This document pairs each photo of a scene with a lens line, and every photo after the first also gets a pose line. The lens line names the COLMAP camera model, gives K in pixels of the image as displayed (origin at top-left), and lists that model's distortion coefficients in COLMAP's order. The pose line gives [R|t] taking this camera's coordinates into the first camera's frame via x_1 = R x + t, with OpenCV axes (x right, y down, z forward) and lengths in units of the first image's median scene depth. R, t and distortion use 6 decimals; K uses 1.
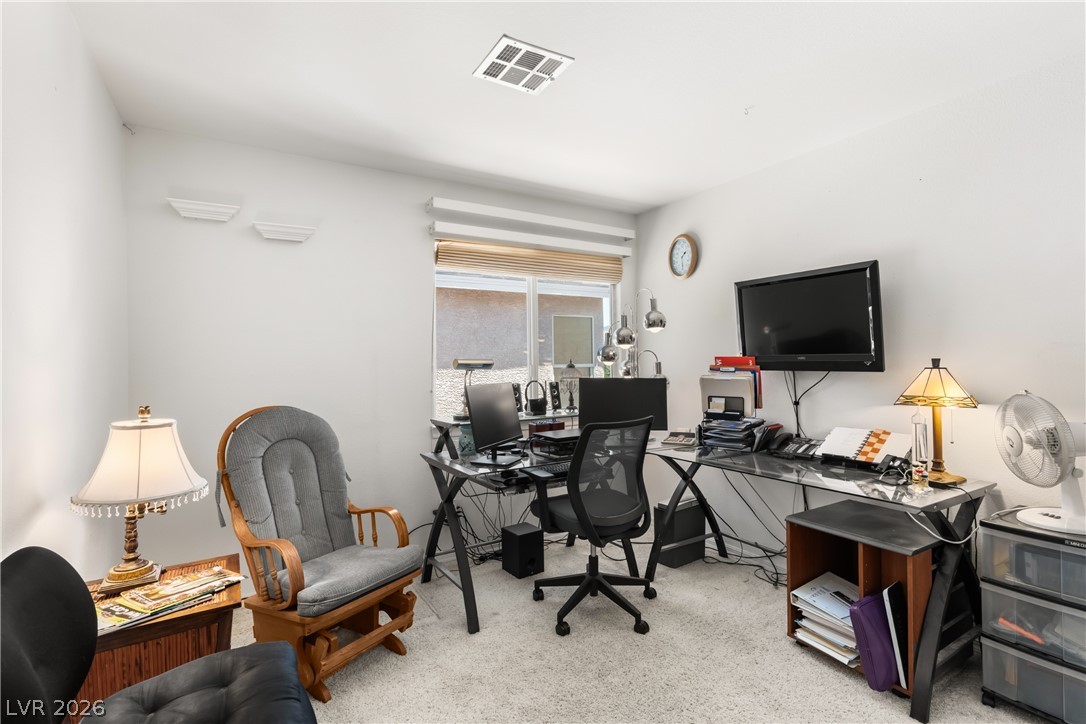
lens RADIAL K [[512.1, 0, 543.3], [0, 512.1, 360.6], [0, 0, 1]] dist [-0.001520, 0.000683]
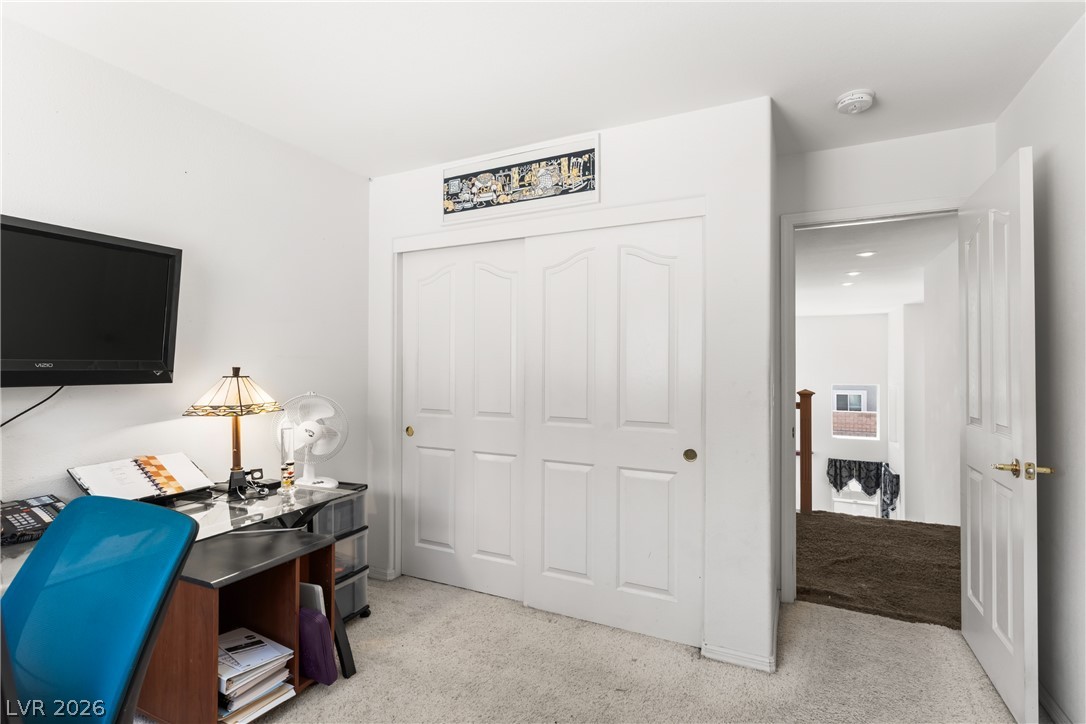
lens RADIAL K [[512.1, 0, 542.3], [0, 512.1, 360.8], [0, 0, 1]] dist [-0.001520, 0.000683]
pose [[-0.545410, 0.012756, 0.838072, -0.401418], [0.000074, 0.999885, -0.015170, -0.001347], [-0.838169, -0.008212, -0.545349, 1.028921]]
